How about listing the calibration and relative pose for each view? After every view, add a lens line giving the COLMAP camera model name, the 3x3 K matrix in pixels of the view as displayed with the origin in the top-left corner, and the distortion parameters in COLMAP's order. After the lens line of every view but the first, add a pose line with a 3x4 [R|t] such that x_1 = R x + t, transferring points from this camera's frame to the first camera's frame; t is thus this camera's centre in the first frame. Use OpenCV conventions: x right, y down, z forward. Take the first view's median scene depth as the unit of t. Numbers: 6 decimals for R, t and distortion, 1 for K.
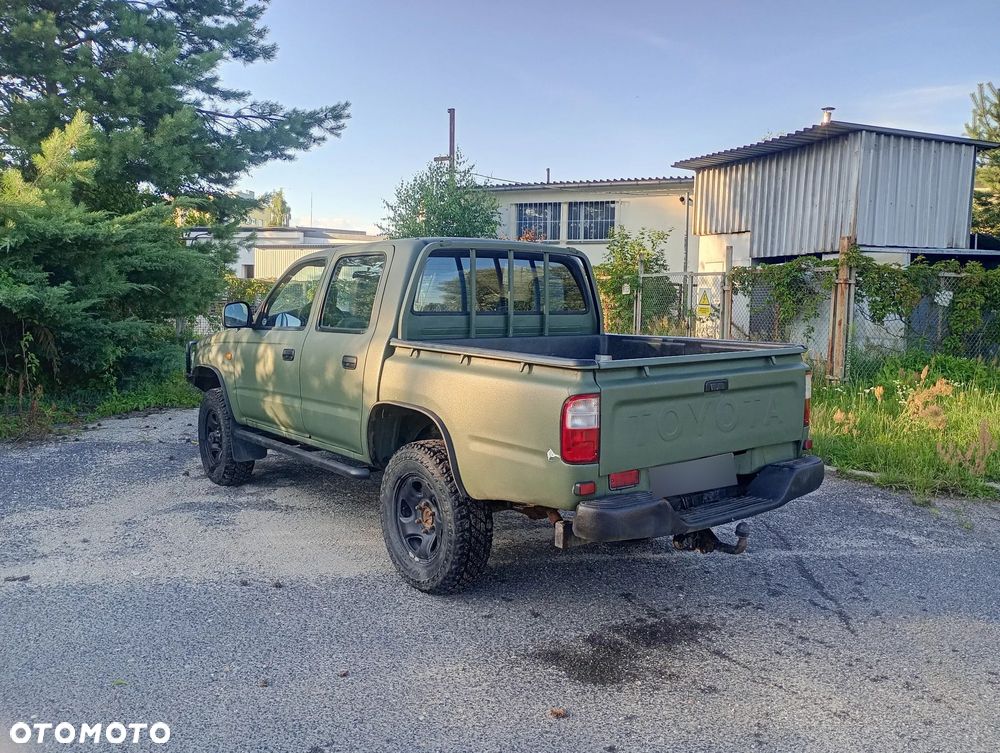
lens RADIAL K [[840.3, 0, 501.8], [0, 840.3, 371.2], [0, 0, 1]] dist [0.061780, -0.080287]
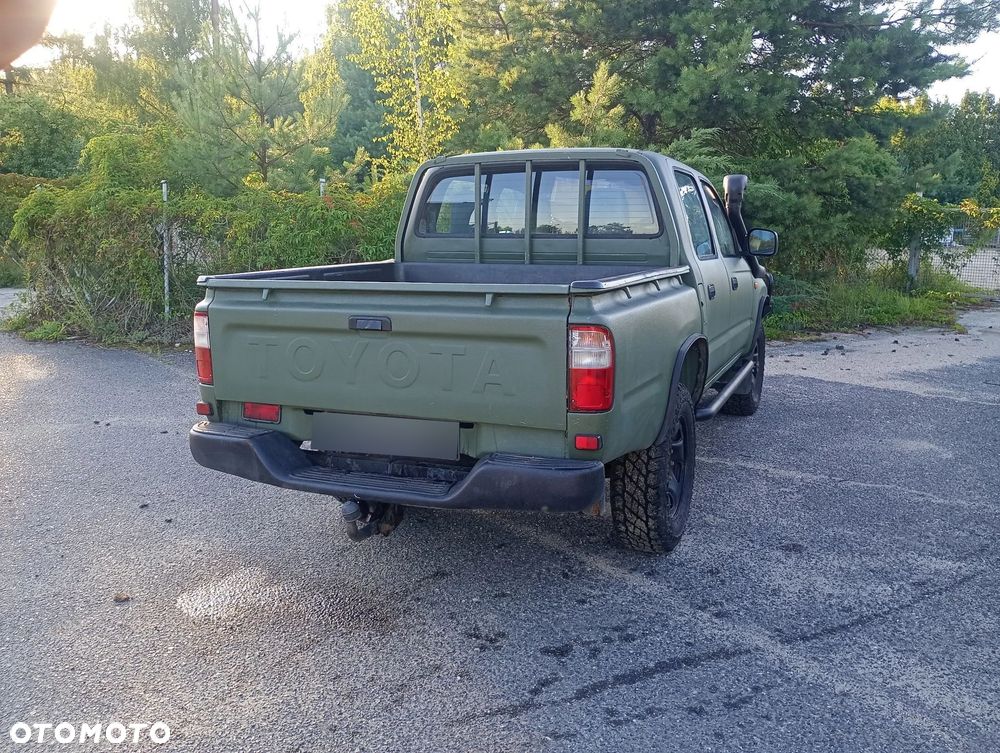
lens RADIAL K [[834.8, 0, 500.0], [0, 834.8, 376.5], [0, 0, 1]] dist [0.065093, -0.089871]
pose [[0.475164, 0.138181, -0.868979, 0.639485], [-0.073186, 0.990376, 0.117466, -0.021680], [0.876848, 0.007782, 0.480704, 0.481174]]
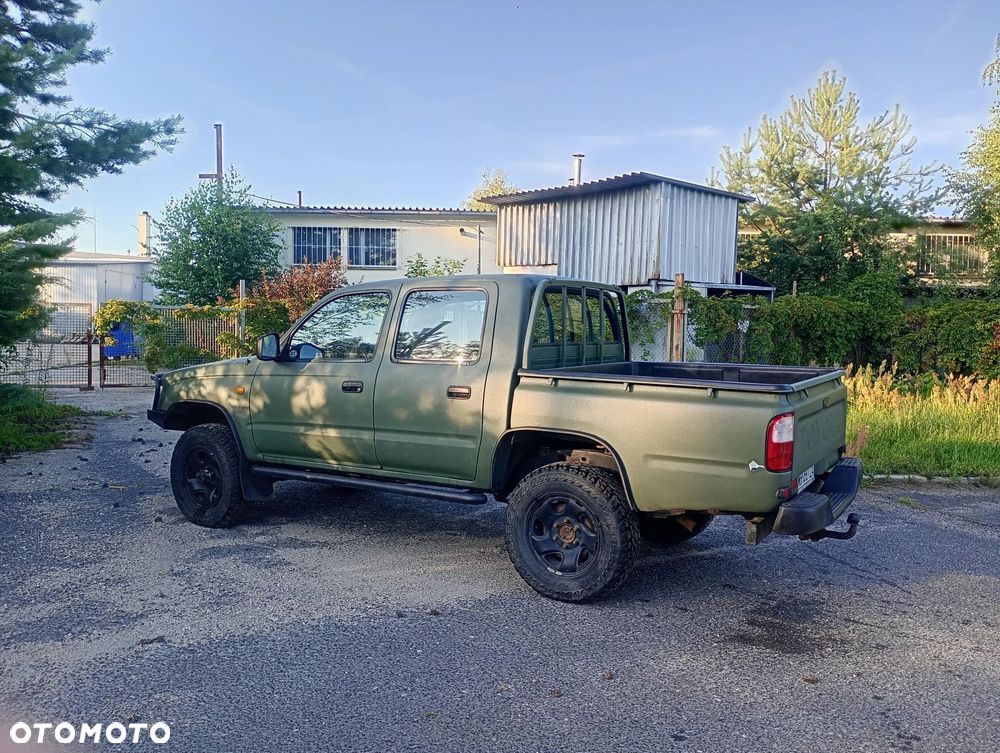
lens RADIAL K [[840.3, 0, 501.8], [0, 840.3, 371.2], [0, 0, 1]] dist [0.061780, -0.080287]
pose [[0.936192, -0.019167, 0.350965, -0.404016], [0.028762, 0.999341, -0.022144, -0.009966], [-0.350309, 0.030826, 0.936127, 0.006707]]
